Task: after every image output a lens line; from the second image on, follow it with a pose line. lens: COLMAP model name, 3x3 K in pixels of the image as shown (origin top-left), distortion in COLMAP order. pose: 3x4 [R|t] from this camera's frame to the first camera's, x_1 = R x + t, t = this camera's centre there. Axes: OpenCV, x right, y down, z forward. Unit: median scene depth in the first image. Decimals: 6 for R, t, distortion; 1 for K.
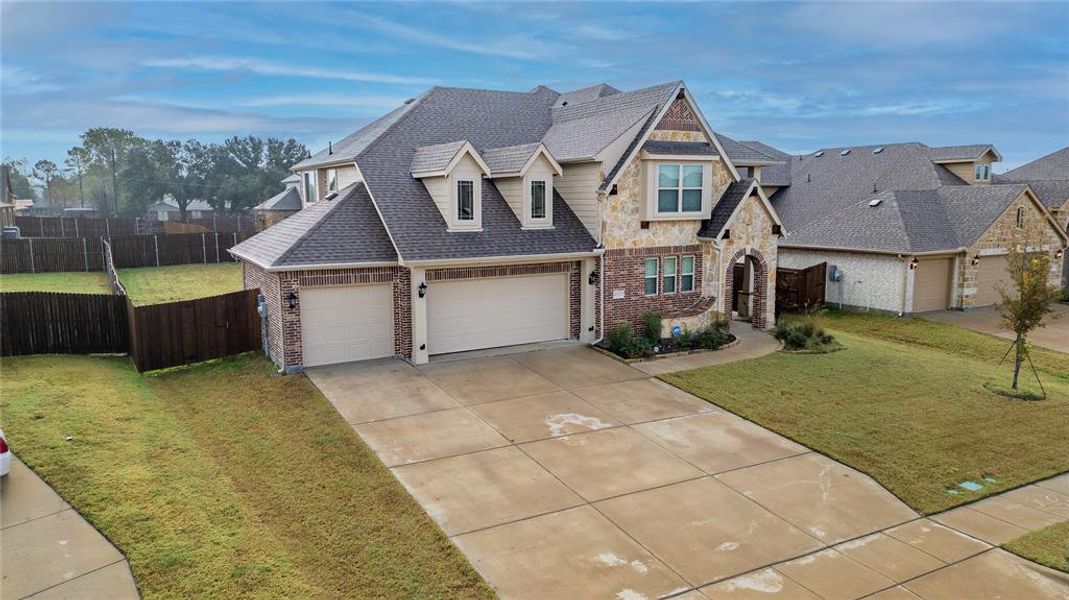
lens RADIAL K [[731.6, 0, 534.5], [0, 731.6, 300.0], [0, 0, 1]] dist [0.021052, -0.006869]
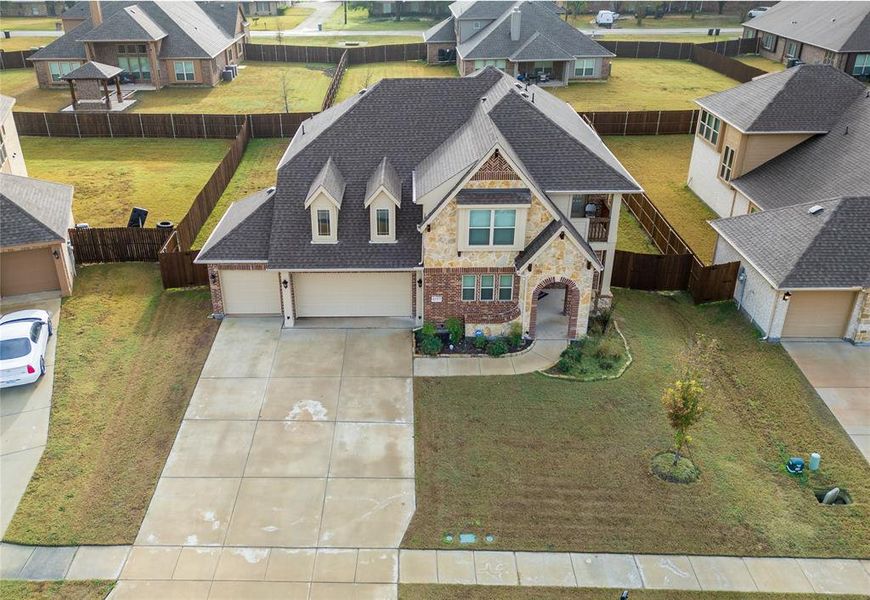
lens RADIAL K [[741.5, 0, 435.0], [0, 741.5, 300.0], [0, 0, 1]] dist [0.041972, 0.003573]
pose [[0.870039, 0.226412, -0.437915, 0.704973], [-0.064834, 0.933132, 0.353640, -0.484057], [0.488701, -0.279288, 0.826541, -0.113500]]
